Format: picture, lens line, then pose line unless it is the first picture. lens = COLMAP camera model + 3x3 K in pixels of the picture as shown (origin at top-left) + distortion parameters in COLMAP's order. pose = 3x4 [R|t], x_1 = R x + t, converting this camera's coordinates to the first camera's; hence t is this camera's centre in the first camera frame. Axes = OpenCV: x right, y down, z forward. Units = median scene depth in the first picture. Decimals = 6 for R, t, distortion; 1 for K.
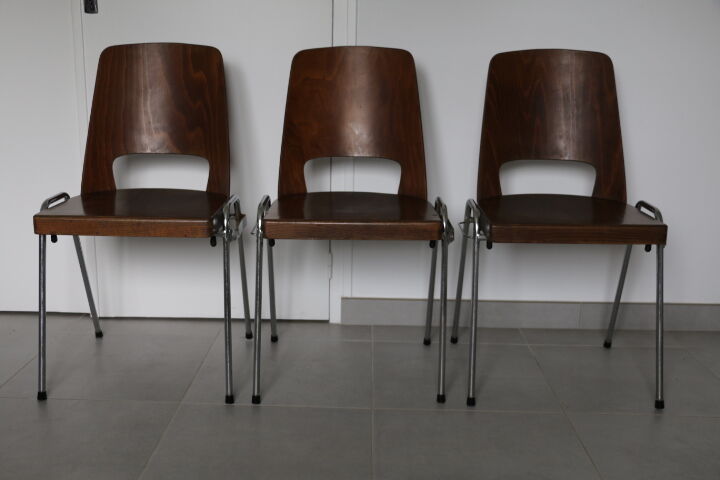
lens RADIAL K [[789.8, 0, 356.3], [0, 789.8, 241.2], [0, 0, 1]] dist [-0.003562, 0.000000]
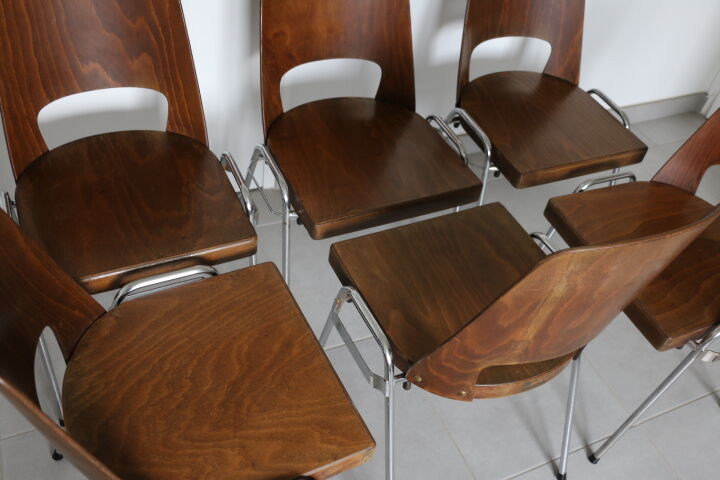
lens RADIAL K [[680.0, 0, 359.3], [0, 680.0, 240.8], [0, 0, 1]] dist [-0.050214, 0.000000]
pose [[0.894641, -0.229321, 0.383445, -0.304347], [-0.021213, 0.835459, 0.549143, -0.352994], [-0.446283, -0.499419, 0.742571, 0.344914]]
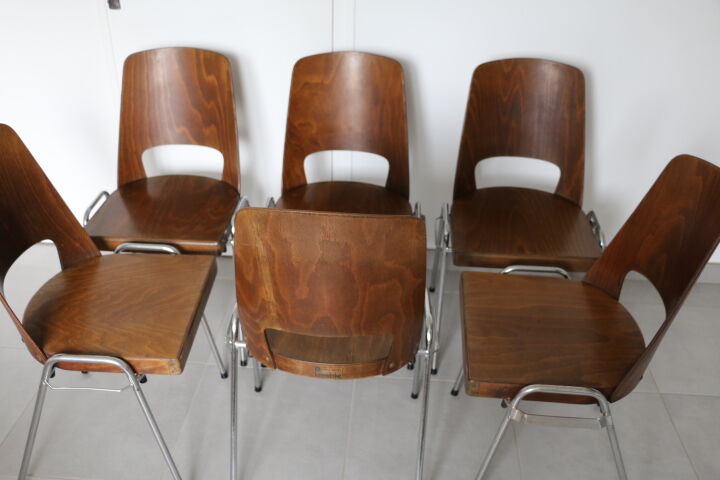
lens RADIAL K [[669.5, 0, 358.0], [0, 669.5, 245.3], [0, 0, 1]] dist [-0.077604, 0.000000]
pose [[0.998411, 0.032017, -0.046377, 0.060611], [-0.015264, 0.945815, 0.324347, -0.295684], [0.054249, -0.323123, 0.944801, 0.045708]]
